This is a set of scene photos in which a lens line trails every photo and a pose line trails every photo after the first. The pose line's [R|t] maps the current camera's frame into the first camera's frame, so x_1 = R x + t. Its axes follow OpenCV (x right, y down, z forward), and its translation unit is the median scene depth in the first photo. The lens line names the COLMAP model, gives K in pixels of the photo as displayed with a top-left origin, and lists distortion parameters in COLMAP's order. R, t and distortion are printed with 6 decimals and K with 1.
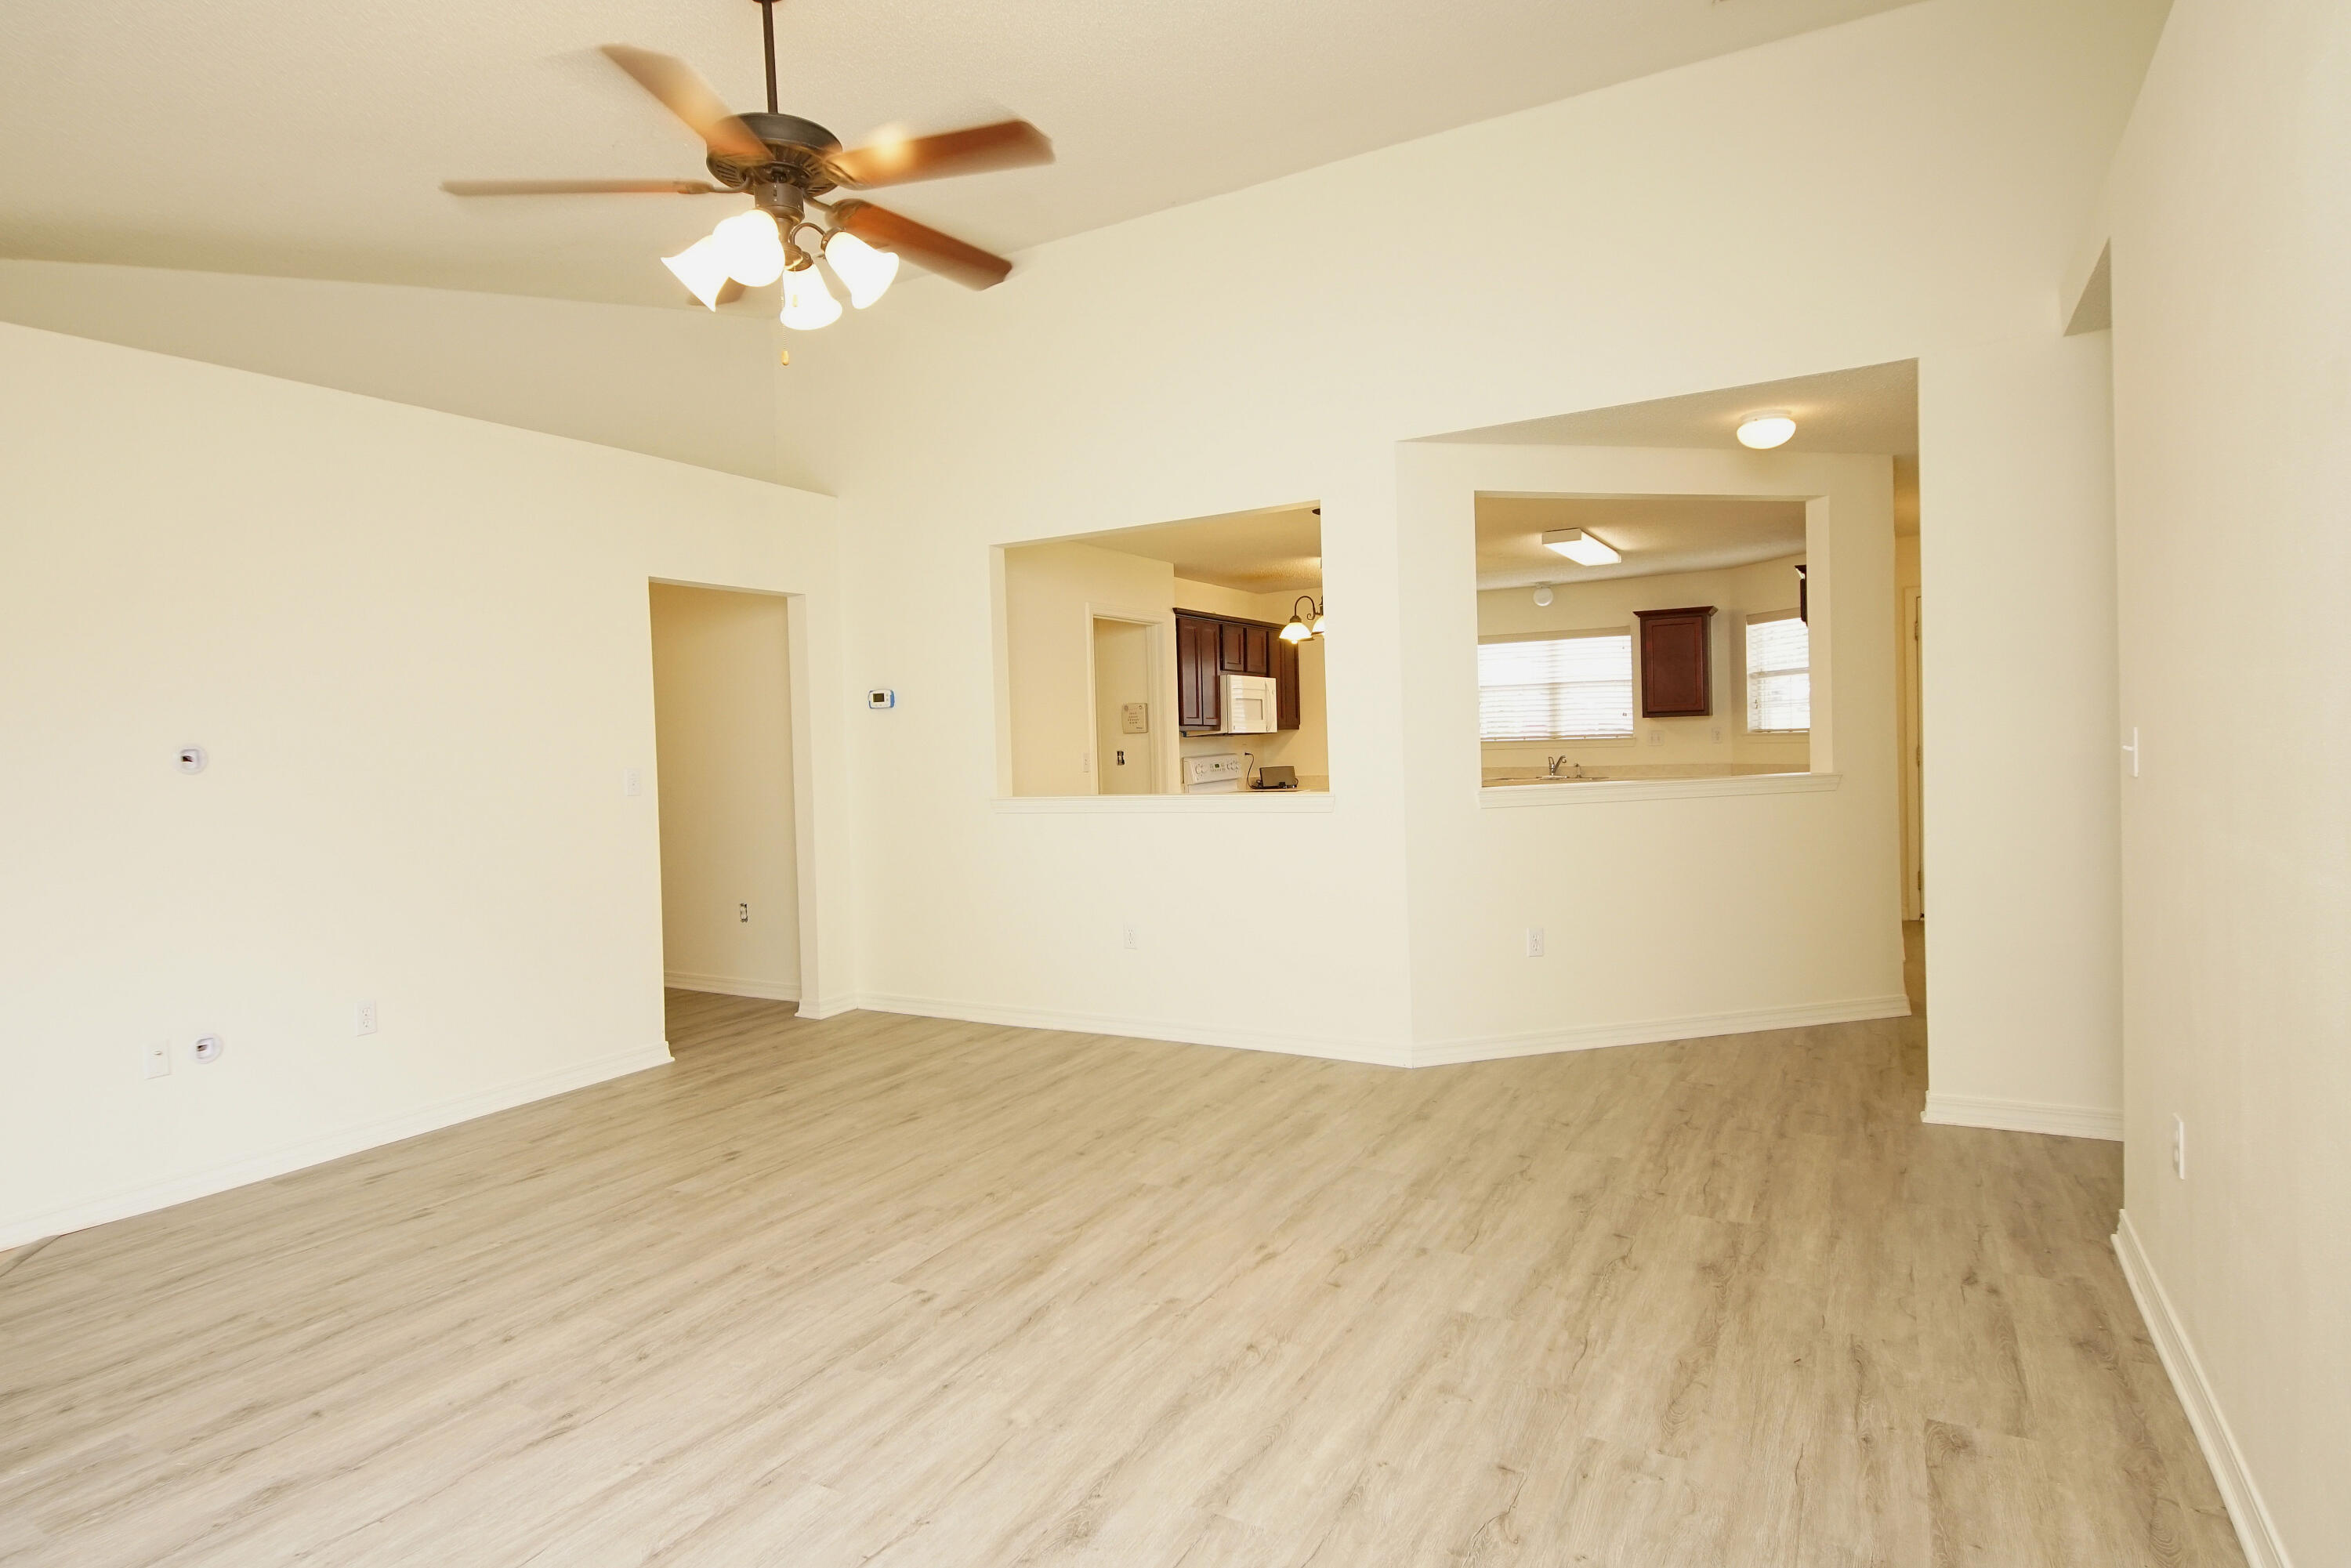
lens RADIAL K [[1262.5, 0, 1144.0], [0, 1262.5, 769.2], [0, 0, 1]] dist [0.030381, -0.032442]
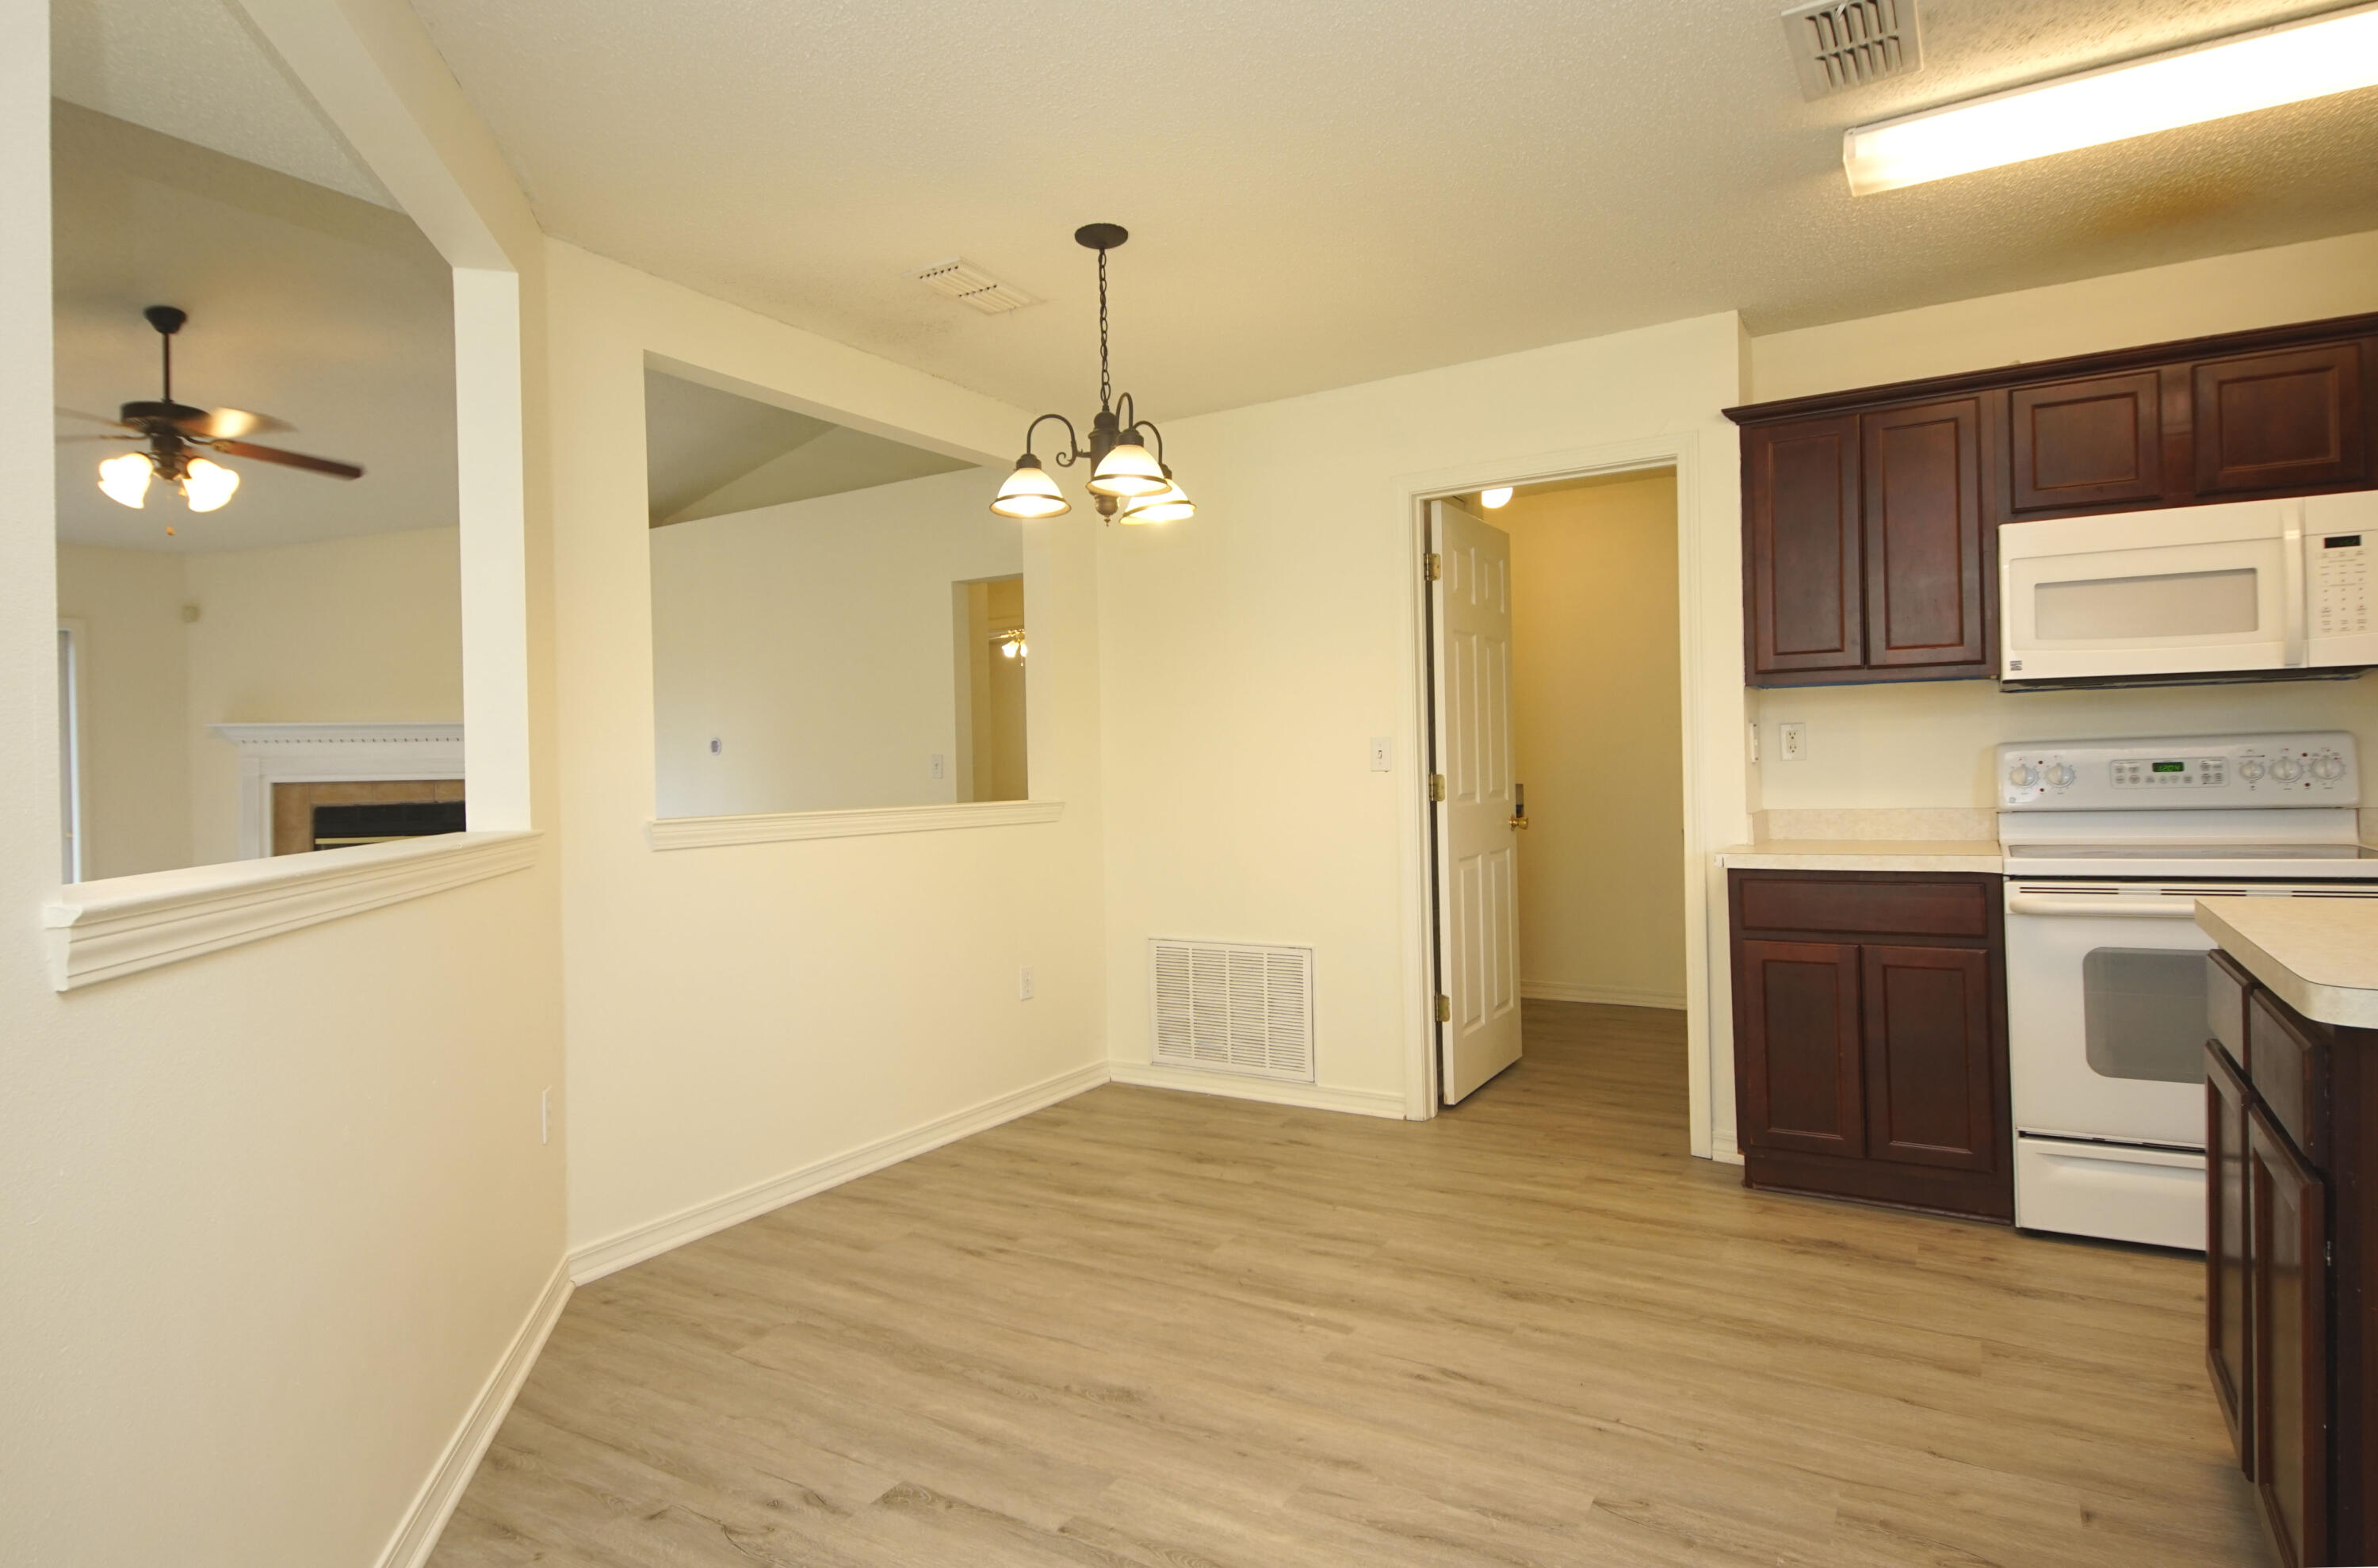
lens RADIAL K [[1302.3, 0, 1155.4], [0, 1302.3, 764.6], [0, 0, 1]] dist [0.033102, -0.035863]
pose [[-0.038926, 0.033255, -0.998689, 1.271621], [0.005093, 0.999440, 0.033081, -0.048934], [0.999229, -0.003799, -0.039074, 2.078093]]
